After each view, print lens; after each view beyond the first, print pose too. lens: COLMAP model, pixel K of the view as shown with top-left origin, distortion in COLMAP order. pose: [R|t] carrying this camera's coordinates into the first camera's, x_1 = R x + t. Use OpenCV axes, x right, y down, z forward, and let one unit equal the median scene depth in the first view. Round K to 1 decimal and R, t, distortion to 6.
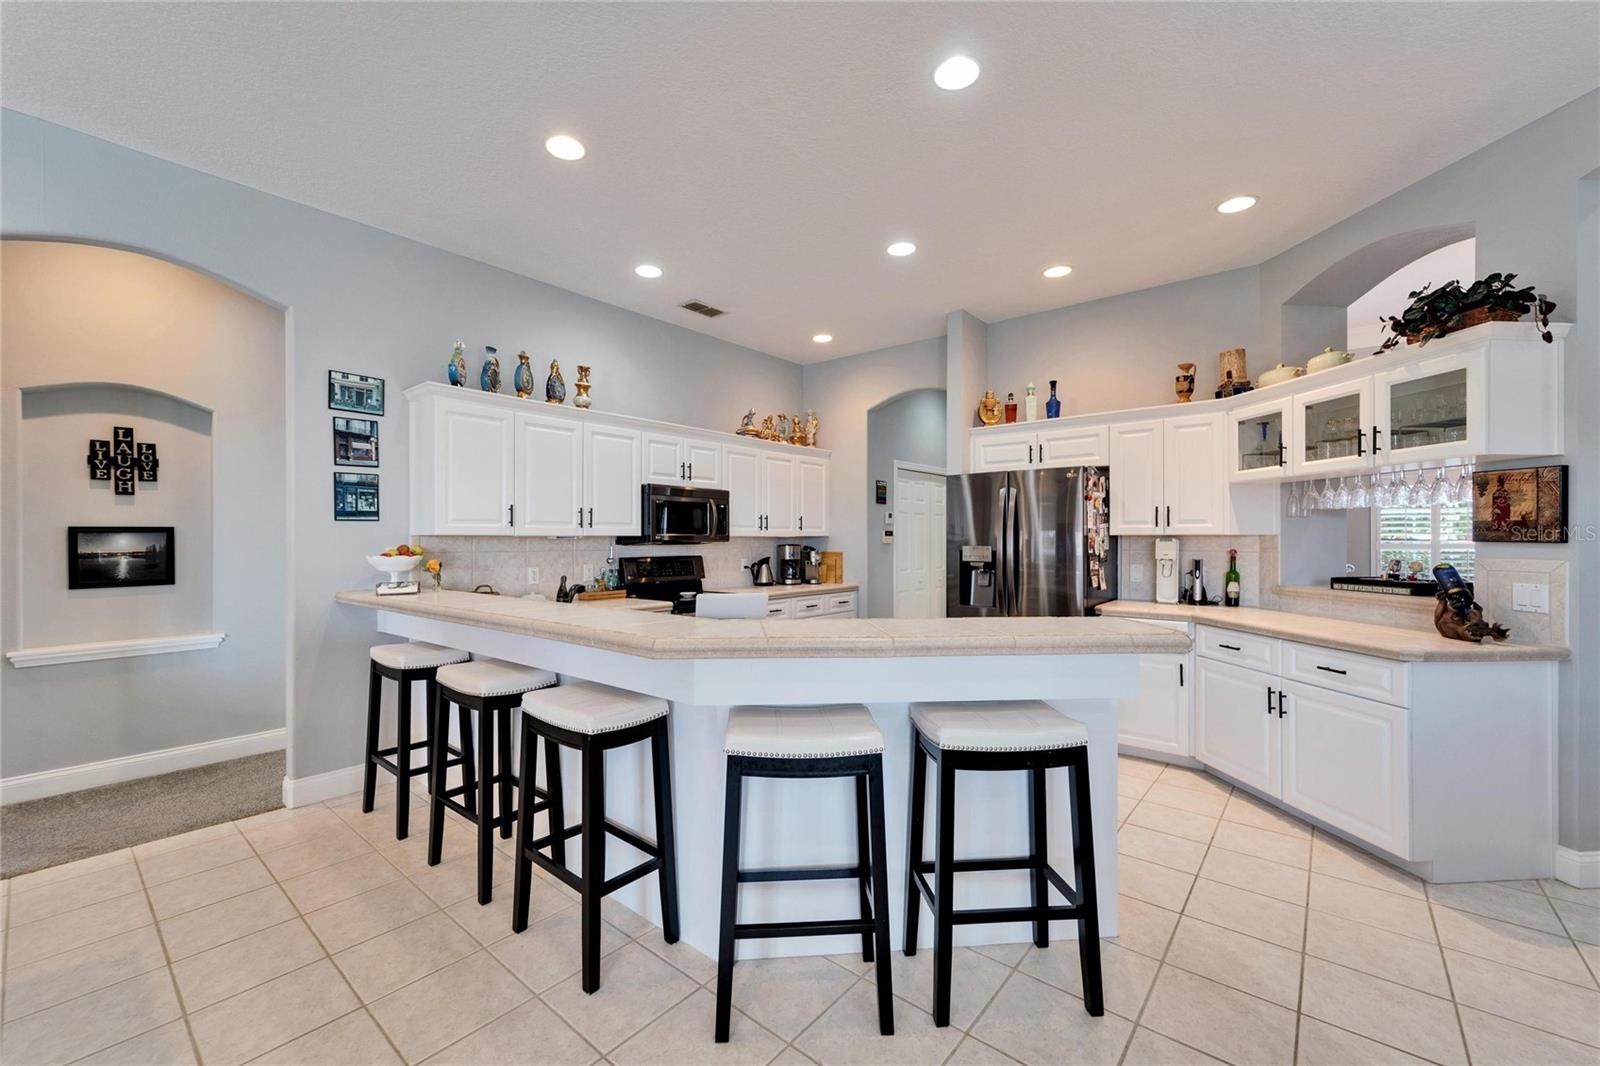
lens RADIAL K [[650.0, 0, 786.3], [0, 650.0, 536.0], [0, 0, 1]] dist [0.002082, -0.000197]
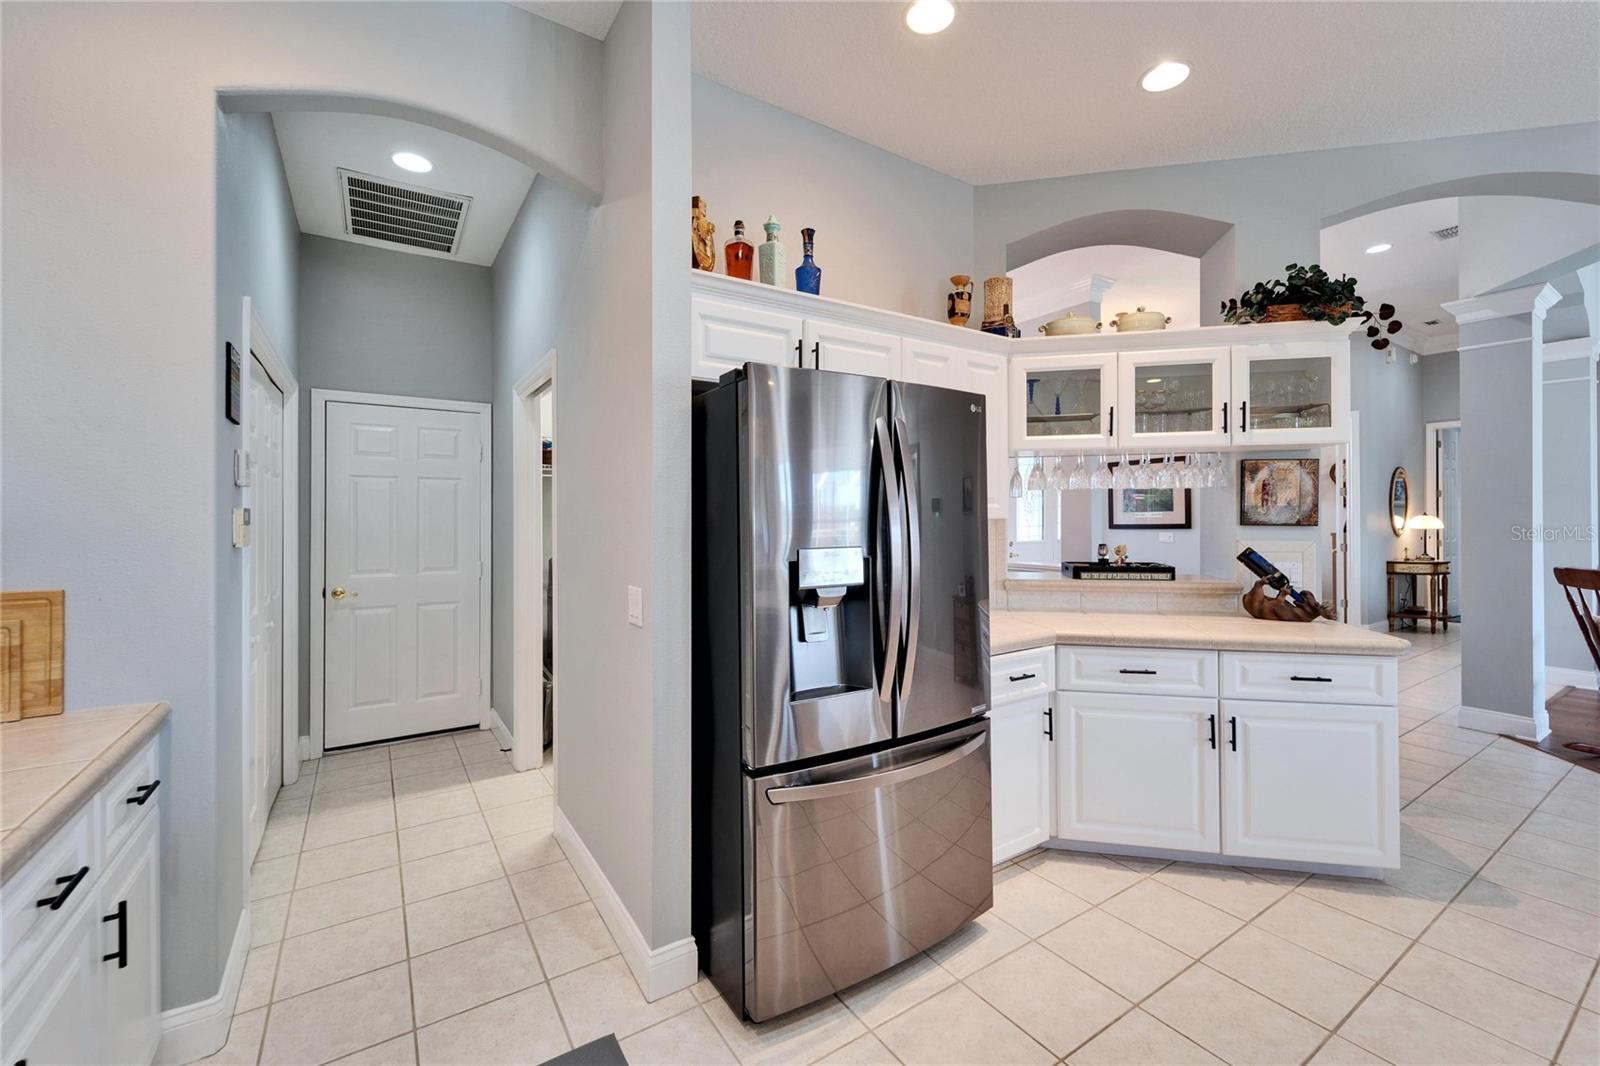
lens RADIAL K [[650.0, 0, 799.3], [0, 650.0, 516.8], [0, 0, 1]] dist [0.002082, -0.000197]
pose [[0.278670, -0.001203, 0.960386, -0.132834], [0.000226, 0.999999, 0.001187, -0.005788], [-0.960387, -0.000114, 0.278670, 1.148916]]
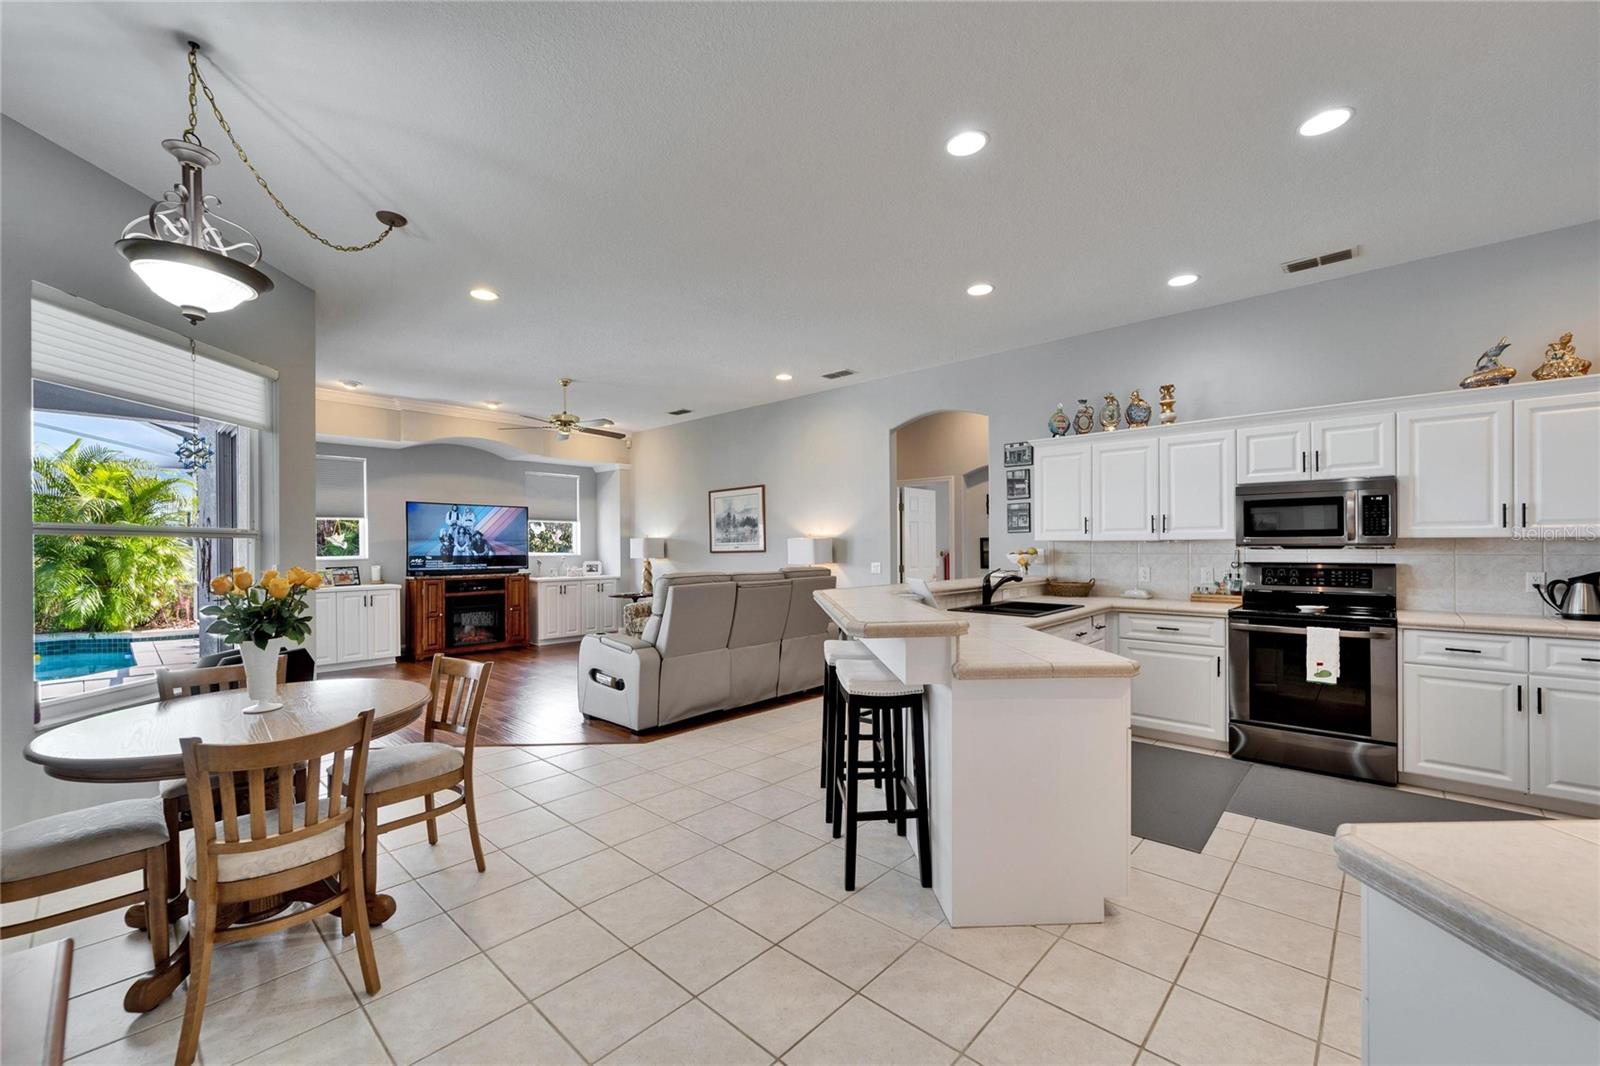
lens RADIAL K [[650.0, 0, 798.8], [0, 650.0, 542.7], [0, 0, 1]] dist [0.002082, -0.000197]
pose [[-0.037263, -0.003728, -0.999299, 0.994074], [0.008621, 0.999955, -0.004052, 0.004013], [0.999268, -0.008766, -0.037230, 0.519066]]
